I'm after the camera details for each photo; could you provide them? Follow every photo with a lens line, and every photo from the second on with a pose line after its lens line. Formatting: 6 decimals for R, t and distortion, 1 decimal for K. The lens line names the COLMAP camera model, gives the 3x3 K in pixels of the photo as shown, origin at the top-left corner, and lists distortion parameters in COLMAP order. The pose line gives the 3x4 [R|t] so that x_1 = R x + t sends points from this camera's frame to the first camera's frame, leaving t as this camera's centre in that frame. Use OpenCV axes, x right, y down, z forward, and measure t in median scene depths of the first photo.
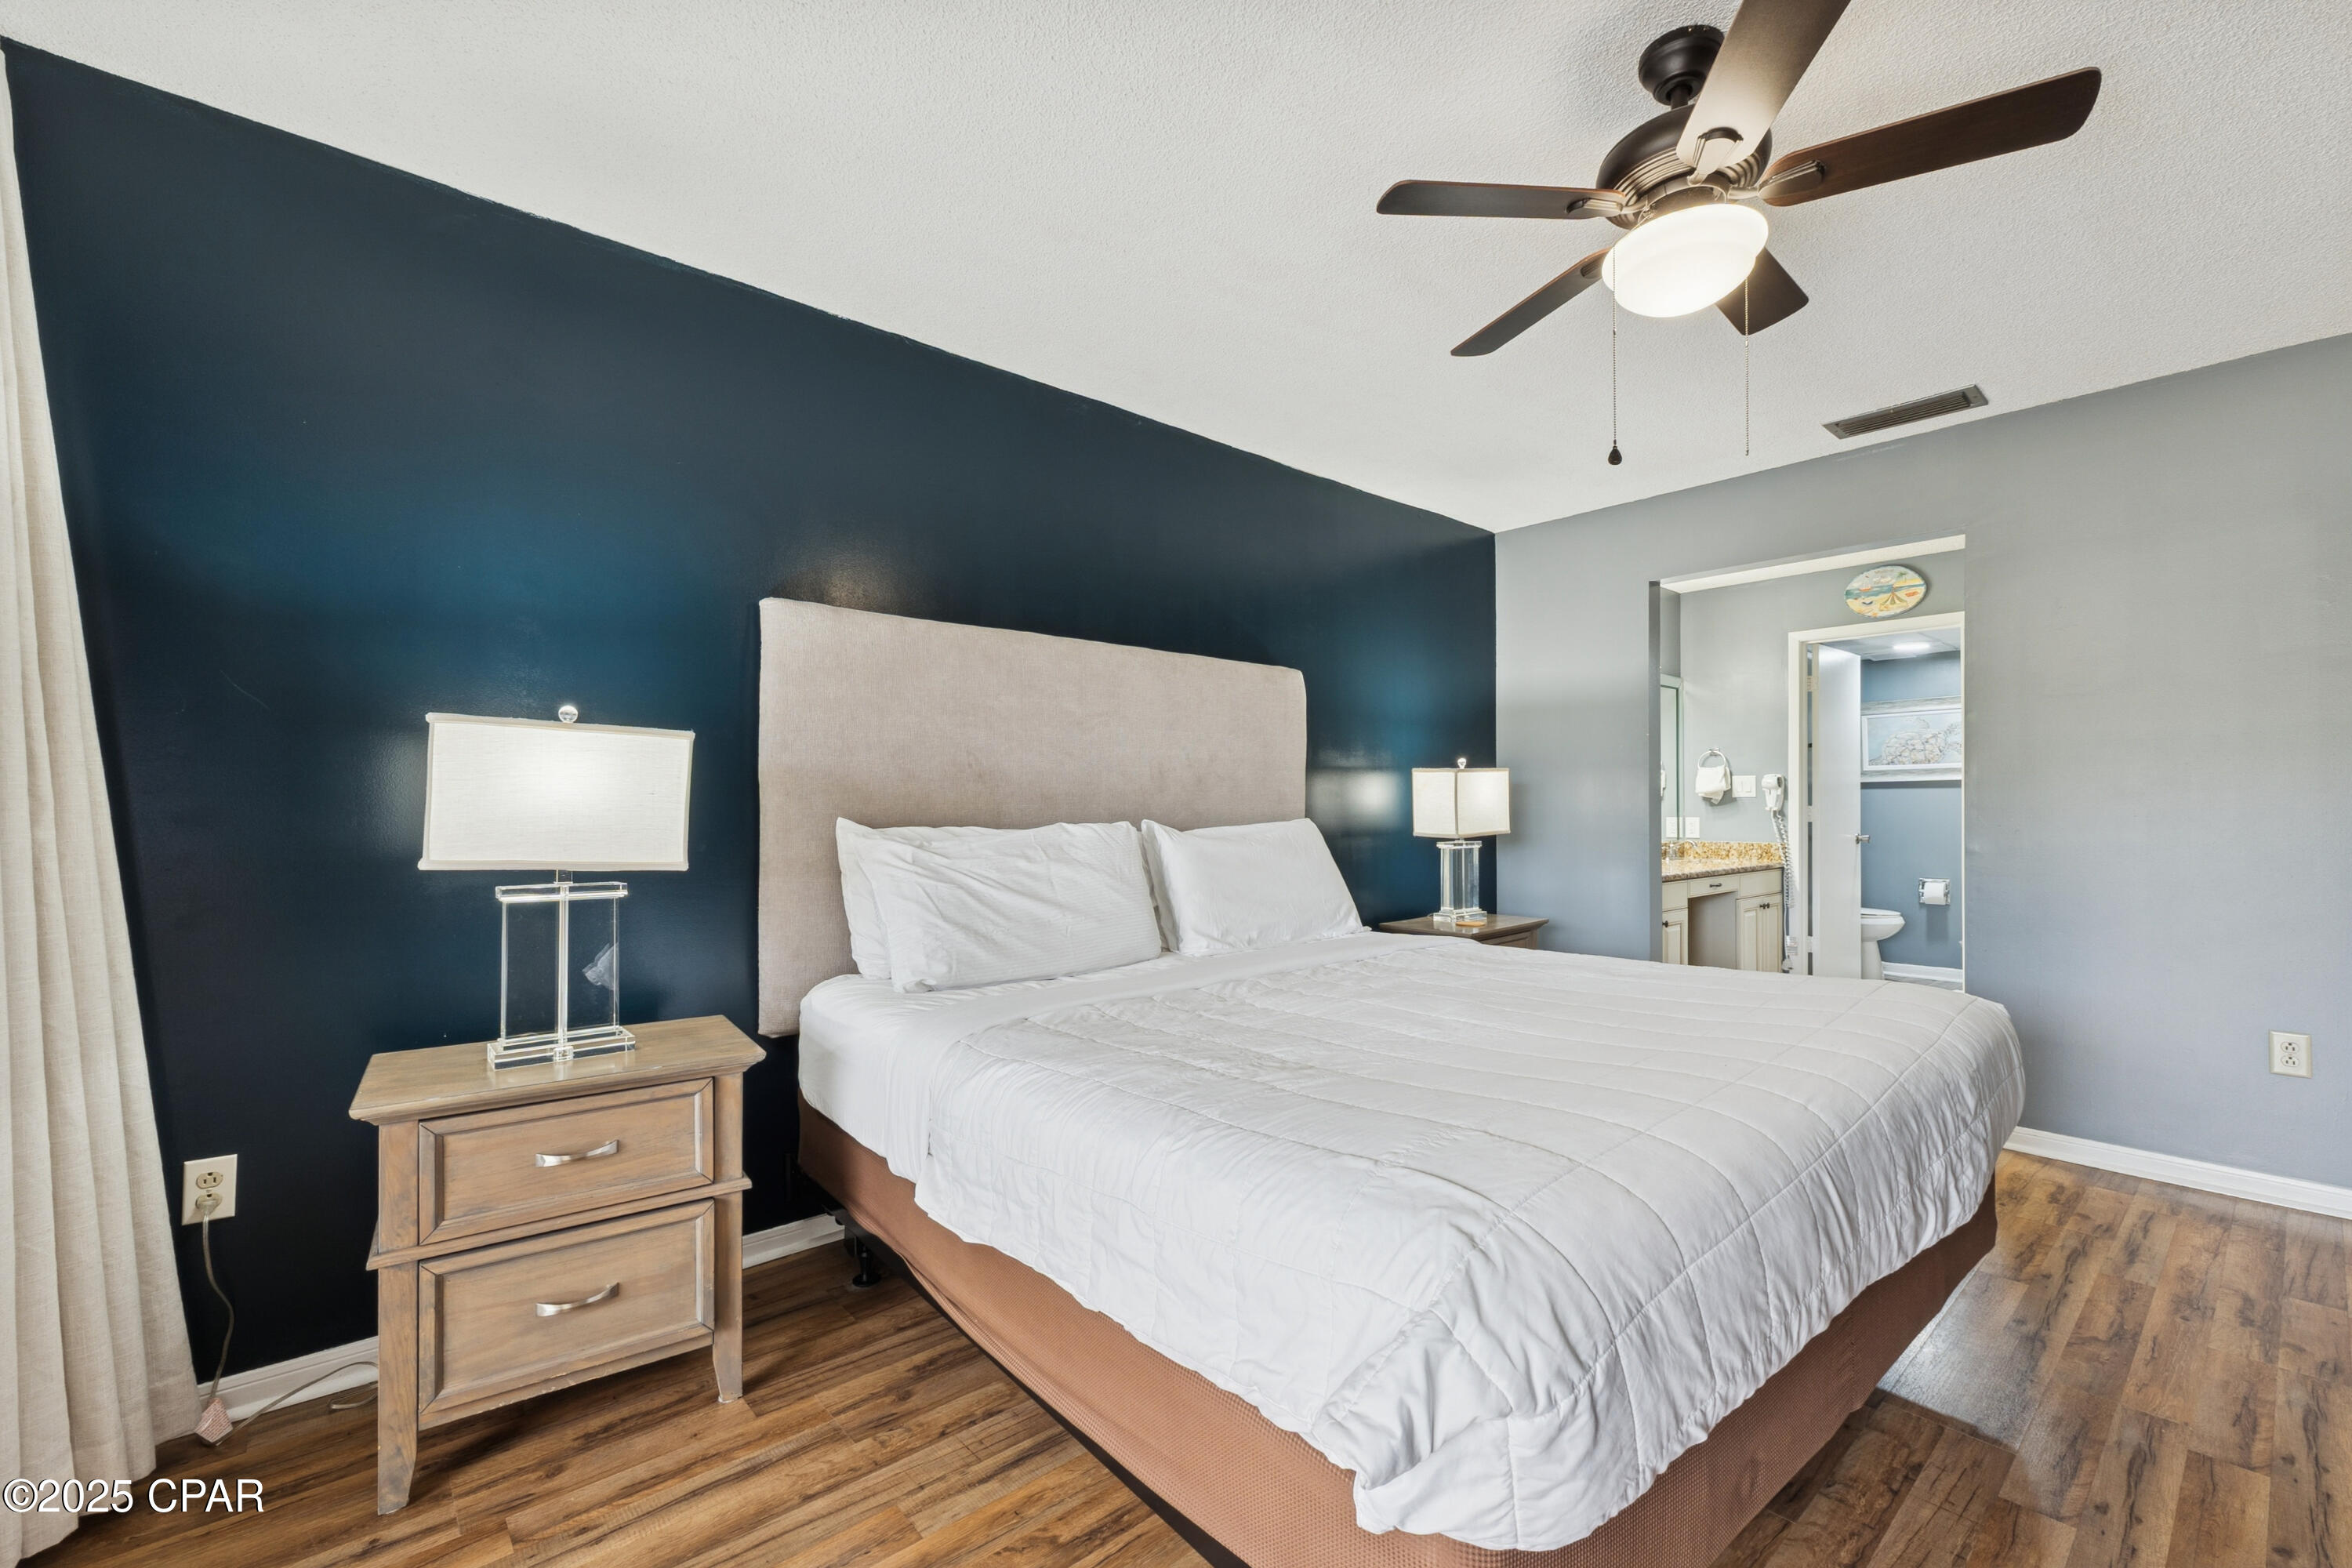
lens RADIAL K [[989.8, 0, 1171.7], [0, 989.8, 799.9], [0, 0, 1]] dist [0.003330, 0.001302]
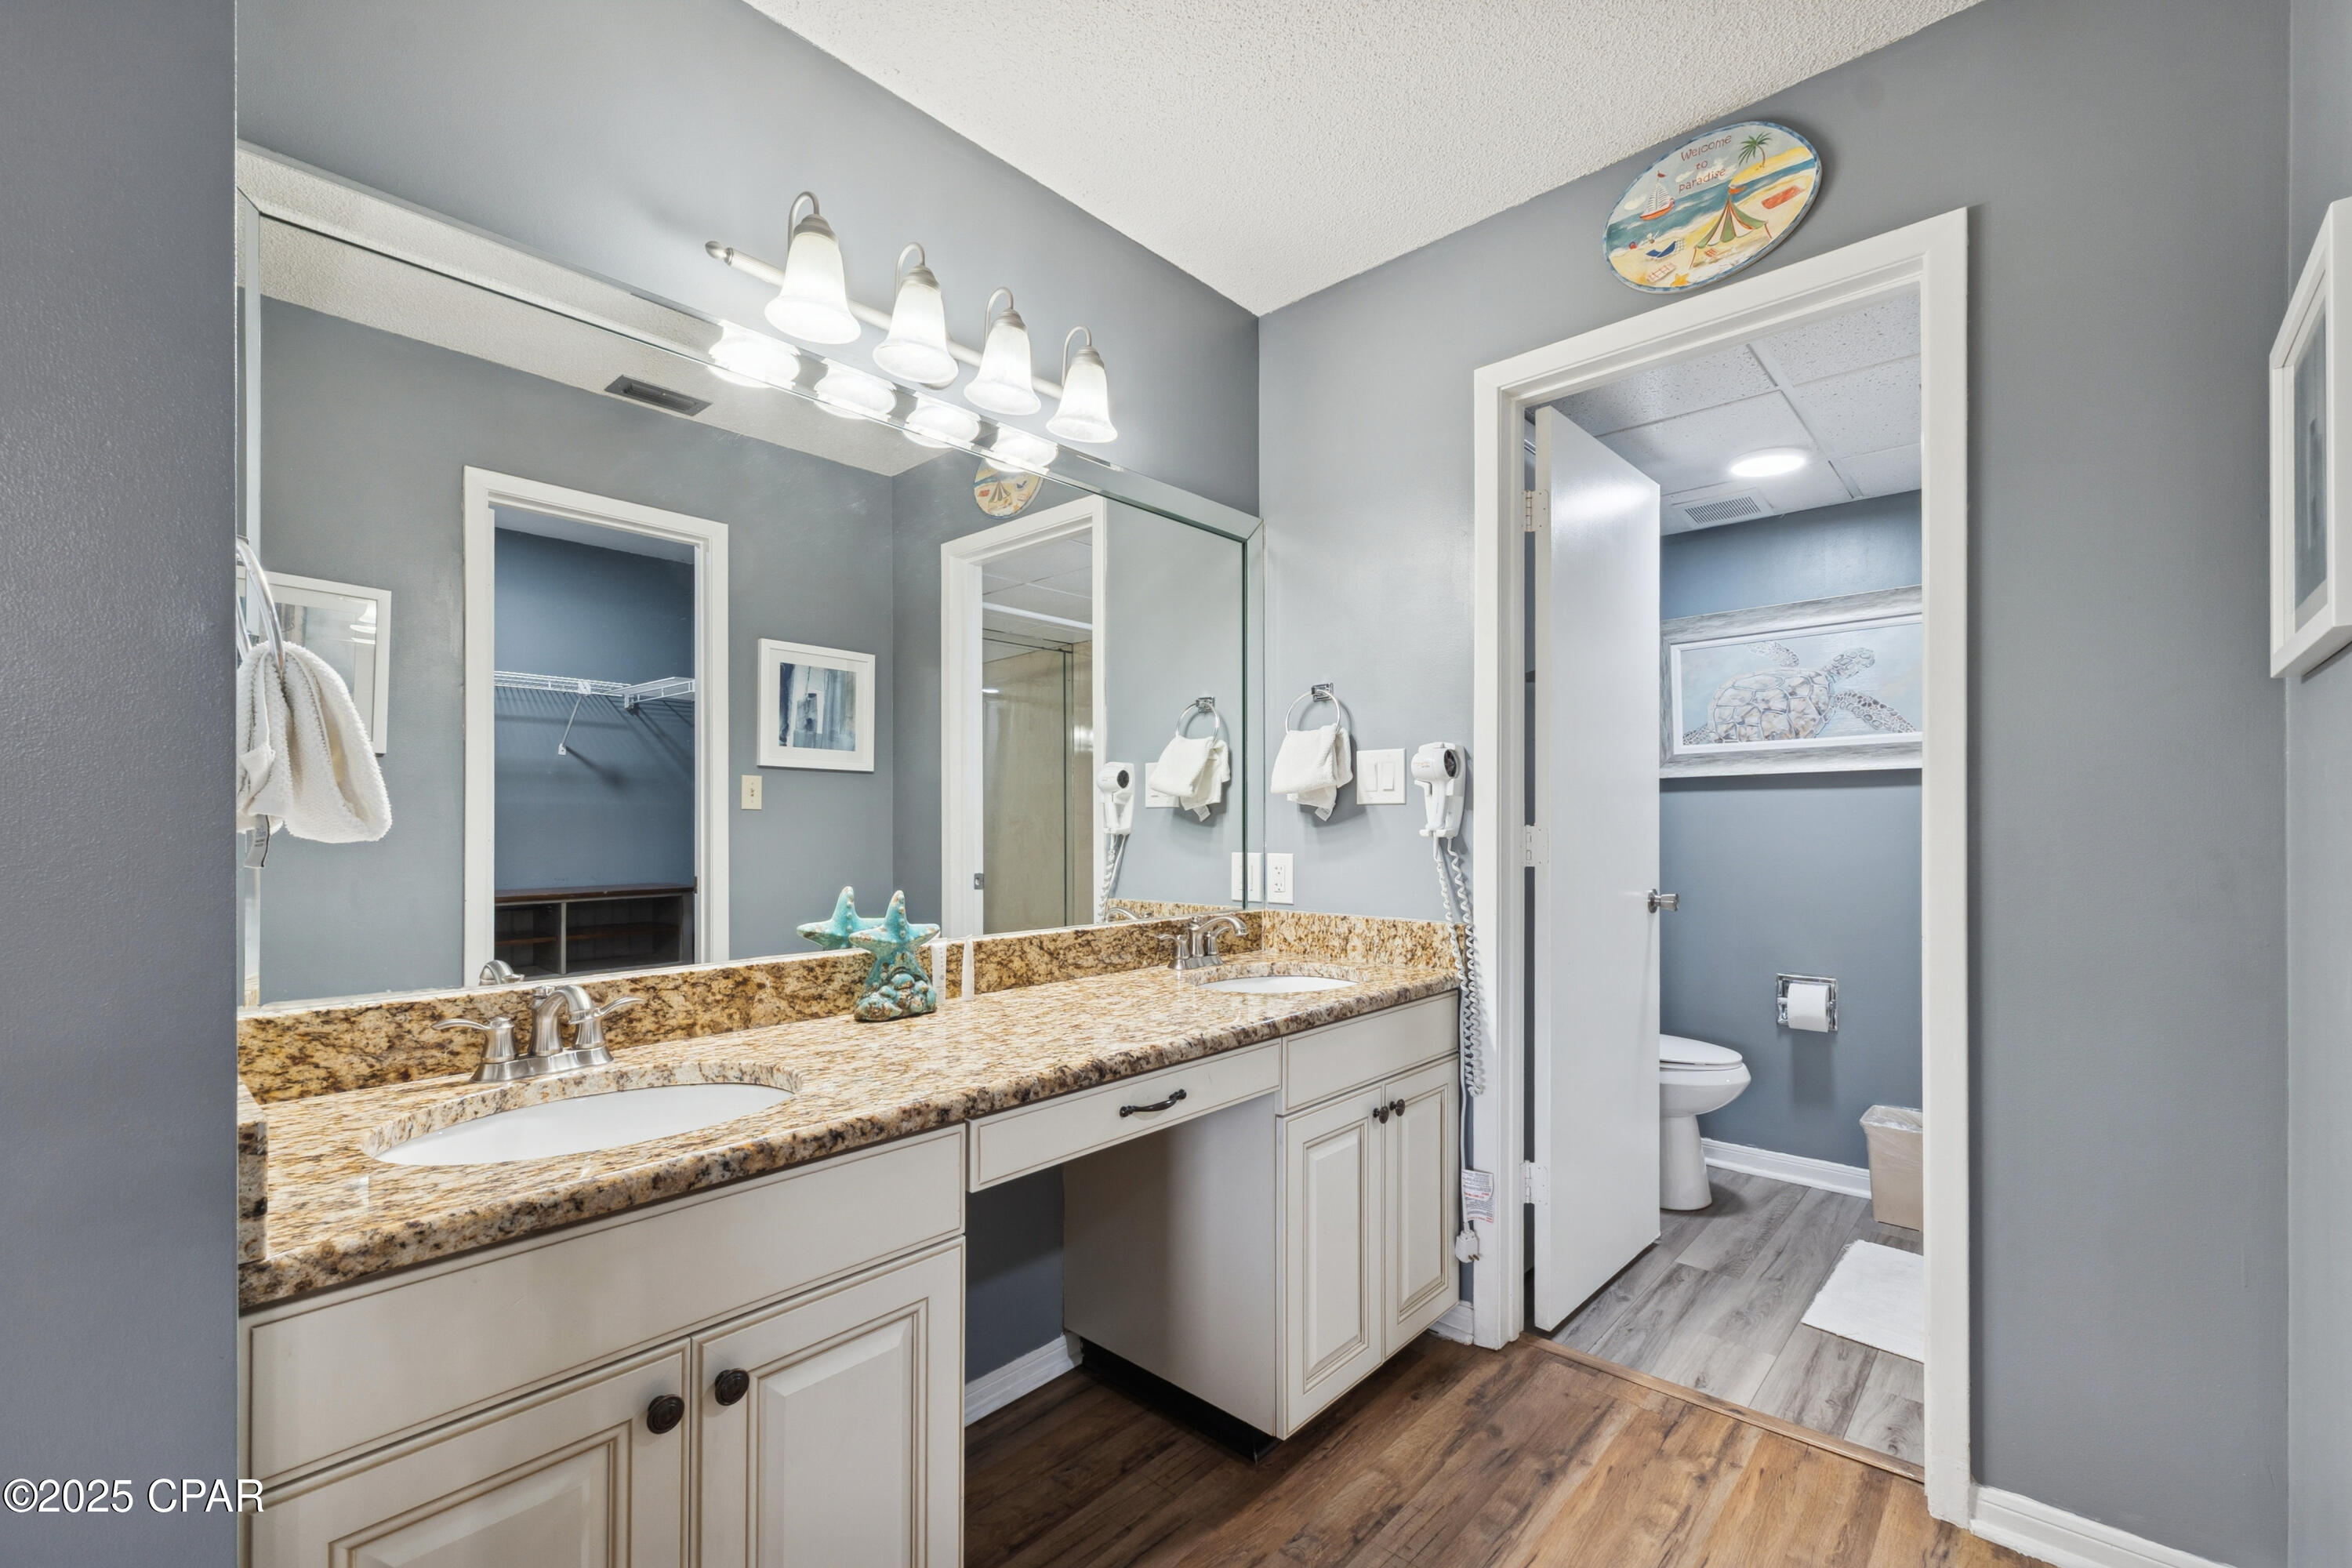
lens RADIAL K [[989.8, 0, 1168.9], [0, 989.8, 817.0], [0, 0, 1]] dist [0.003330, 0.001302]
pose [[0.993313, 0.002992, 0.115410, 0.460922], [-0.002870, 0.999995, -0.001219, 0.003580], [-0.115413, 0.000880, 0.993317, 0.634041]]
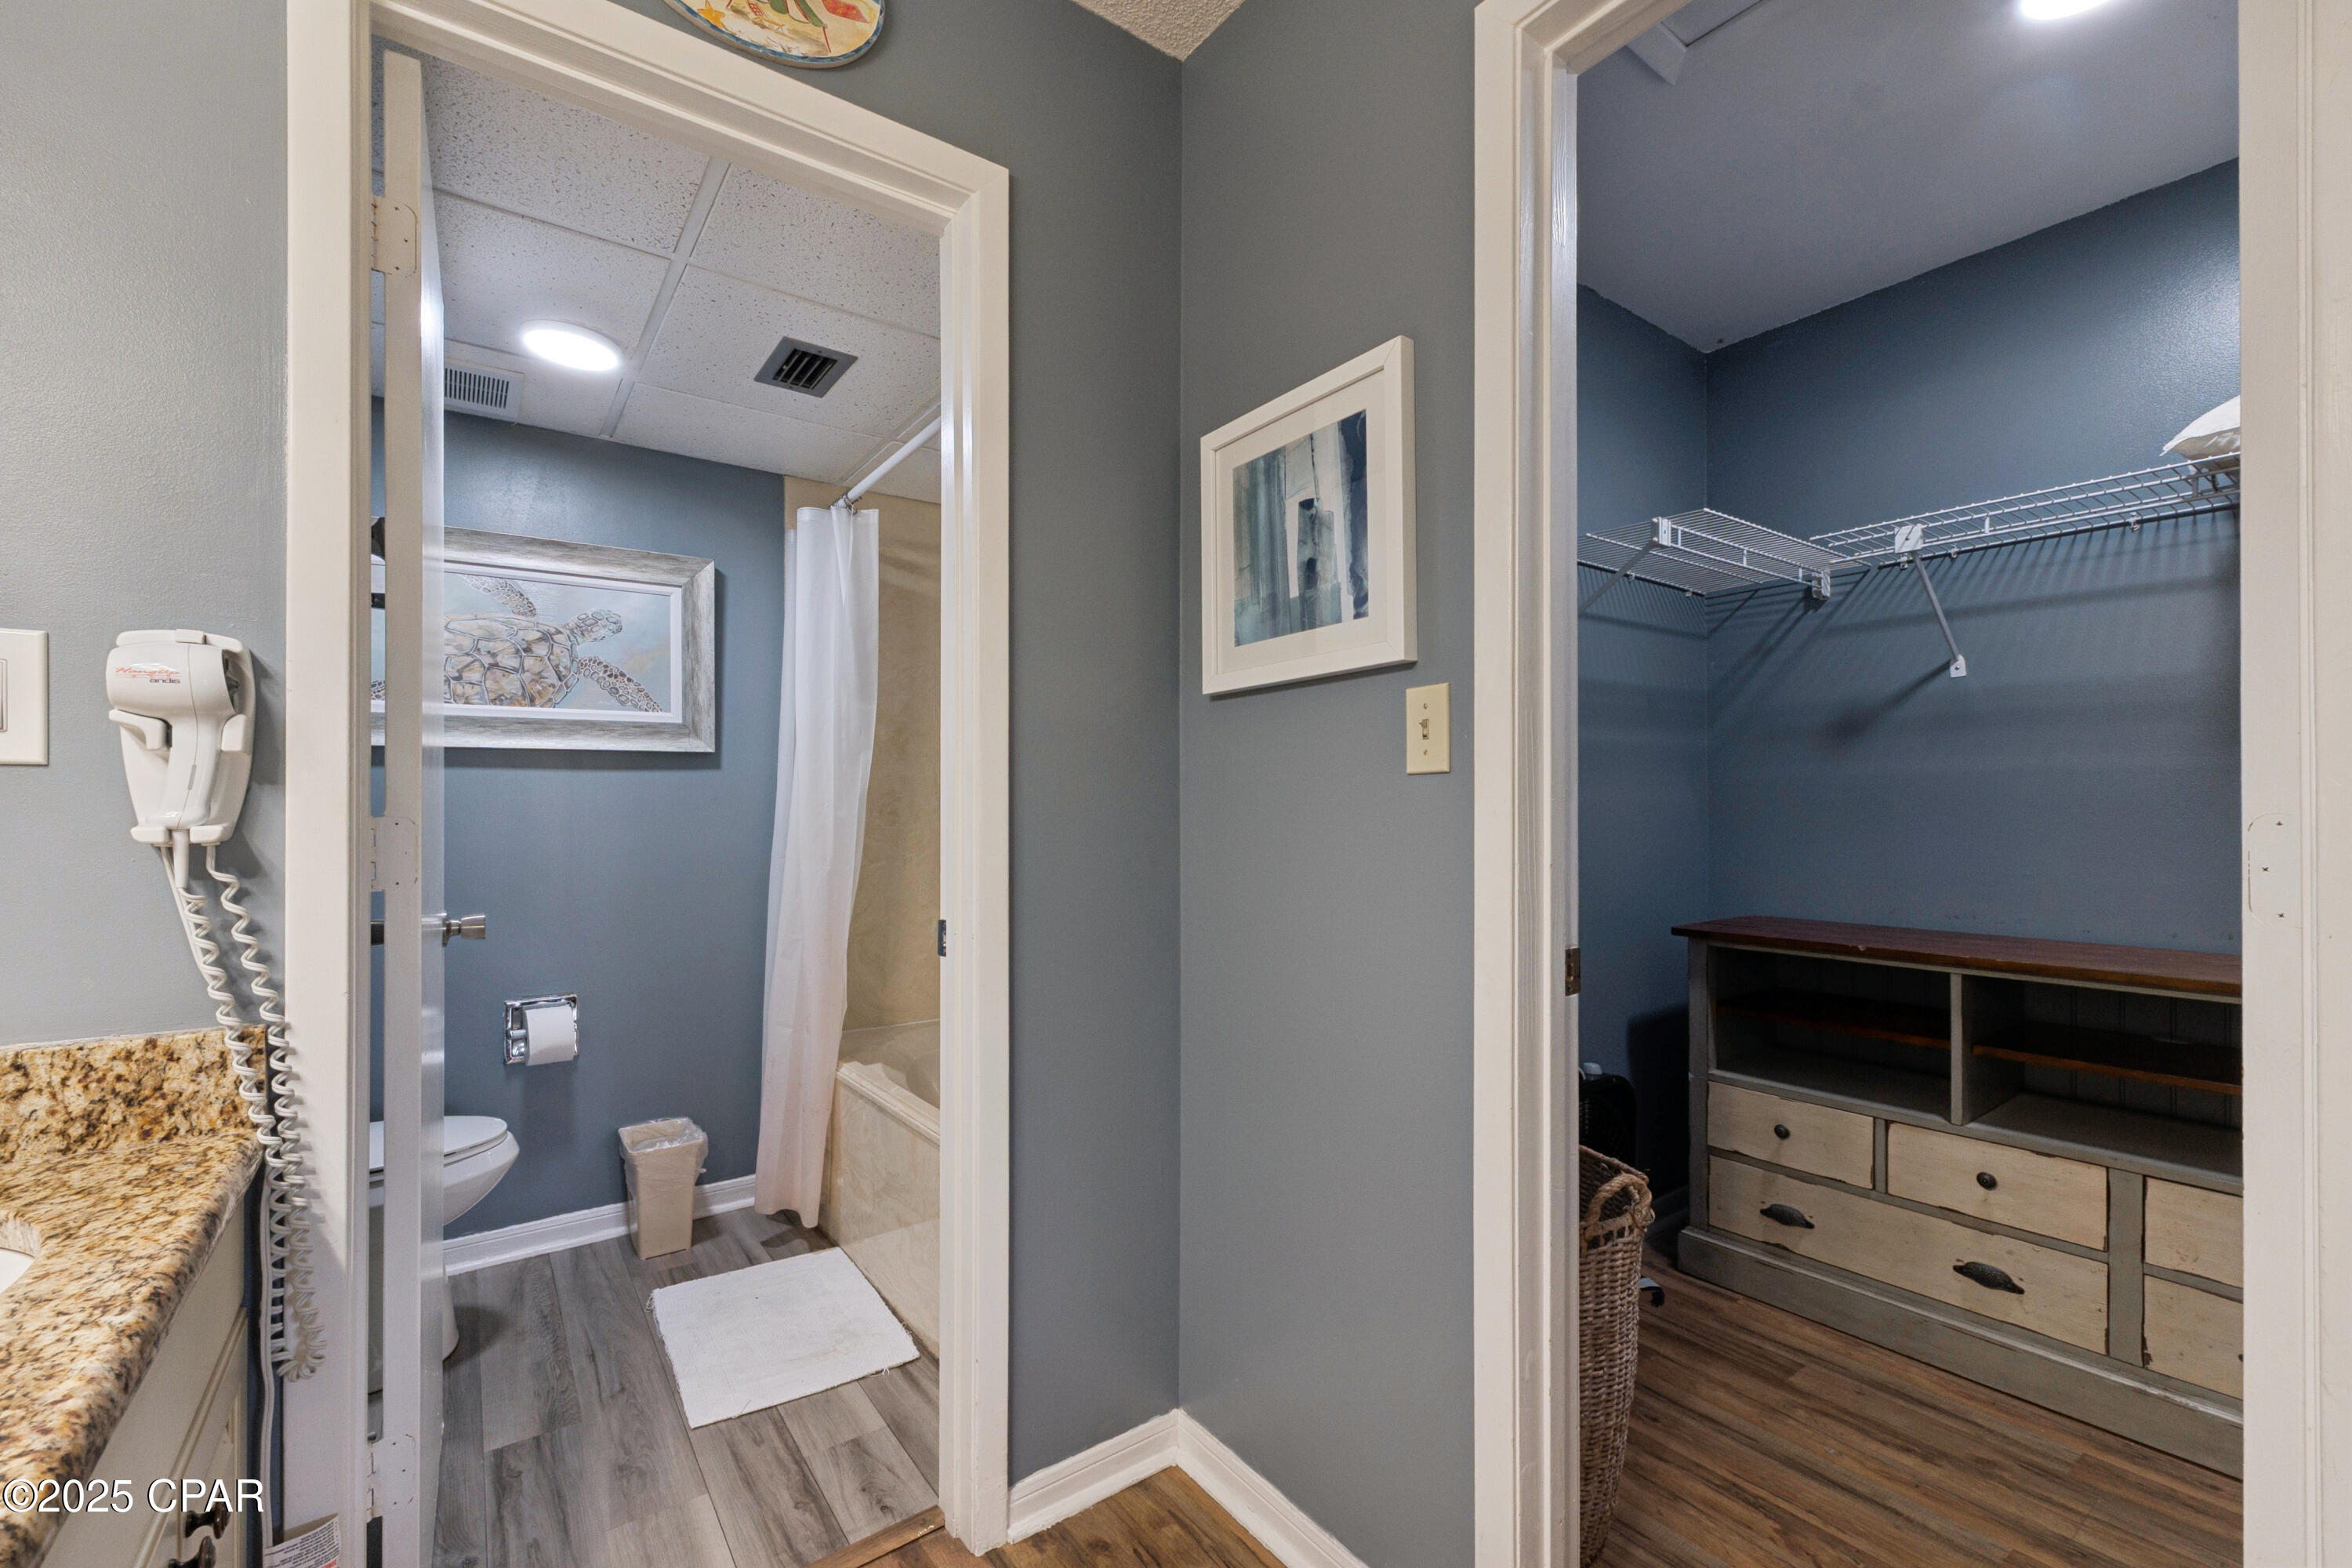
lens RADIAL K [[989.8, 0, 1170.2], [0, 989.8, 808.6], [0, 0, 1]] dist [0.003330, 0.001302]
pose [[0.088182, 0.002550, 0.996101, 0.452468], [-0.002794, 0.999993, -0.002312, 0.004533], [-0.996100, -0.002580, 0.088189, 0.818564]]
